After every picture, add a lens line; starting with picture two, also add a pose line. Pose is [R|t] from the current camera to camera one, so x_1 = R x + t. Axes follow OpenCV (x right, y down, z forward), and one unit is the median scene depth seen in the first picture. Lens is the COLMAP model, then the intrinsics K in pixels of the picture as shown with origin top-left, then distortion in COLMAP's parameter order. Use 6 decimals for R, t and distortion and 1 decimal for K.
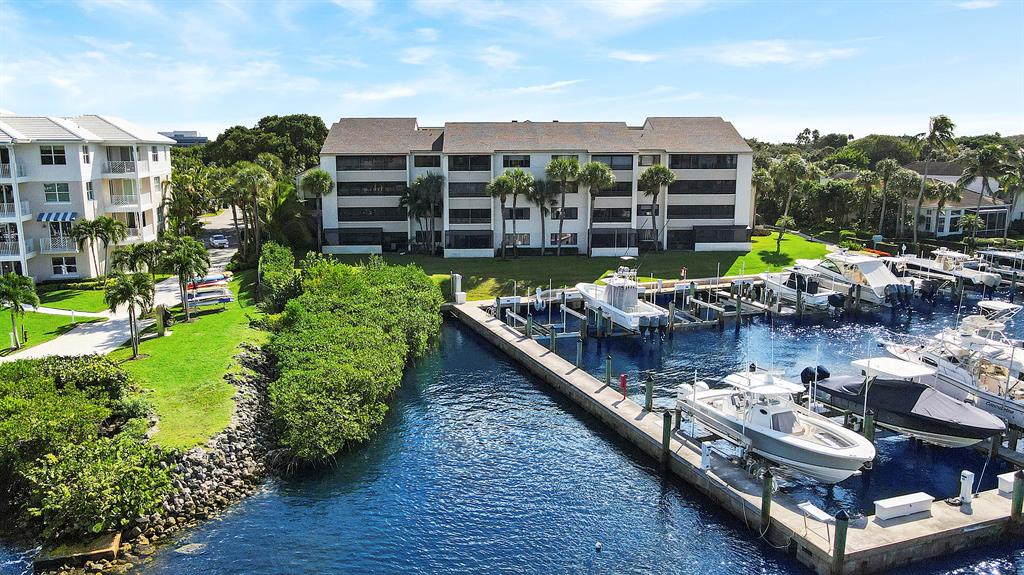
lens RADIAL K [[778.4, 0, 486.1], [0, 778.4, 272.1], [0, 0, 1]] dist [-0.002068, 0.038746]
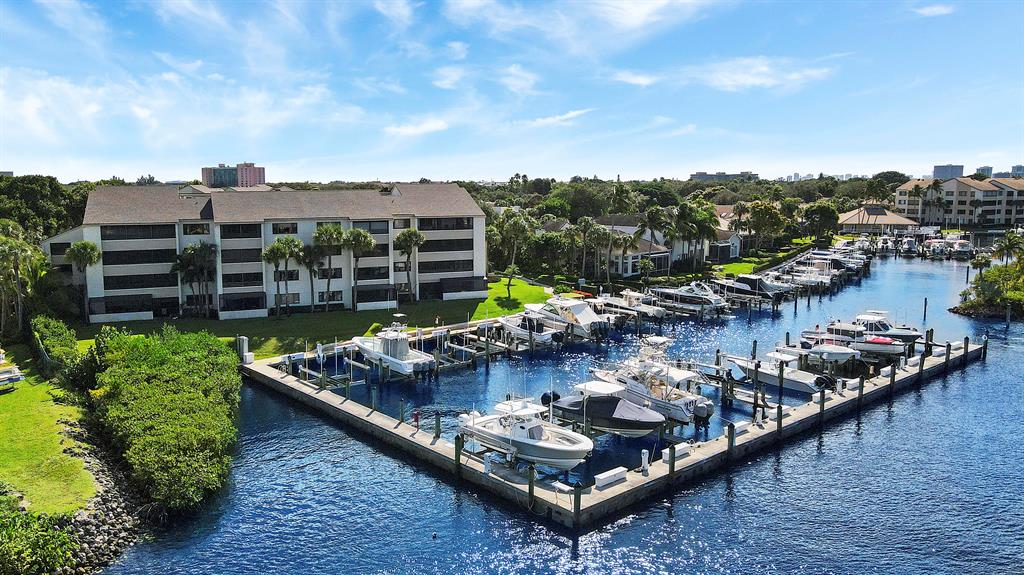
lens RADIAL K [[787.3, 0, 489.4], [0, 787.3, 268.3], [0, 0, 1]] dist [-0.003350, 0.009137]
pose [[0.938216, -0.040602, 0.343661, -0.075427], [0.058296, 0.997444, -0.041307, -0.022982], [-0.341106, 0.058789, 0.938185, -0.144446]]
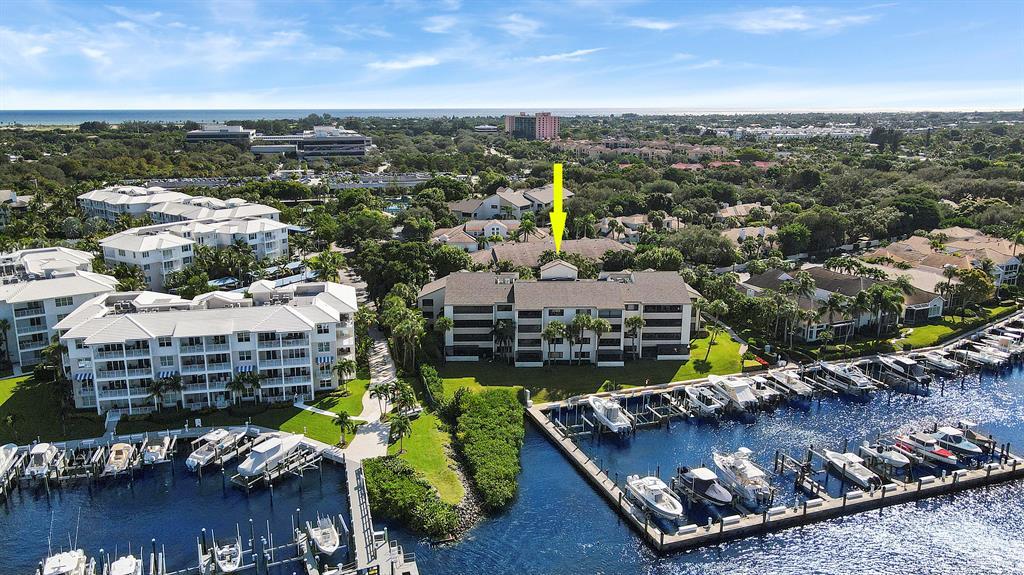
lens RADIAL K [[755.8, 0, 484.7], [0, 755.8, 263.2], [0, 0, 1]] dist [0.007994, 0.011513]
pose [[0.999524, -0.002106, -0.030782, -0.071250], [0.003124, 0.999448, 0.033067, -0.317591], [0.030695, -0.033148, 0.998979, -0.740840]]
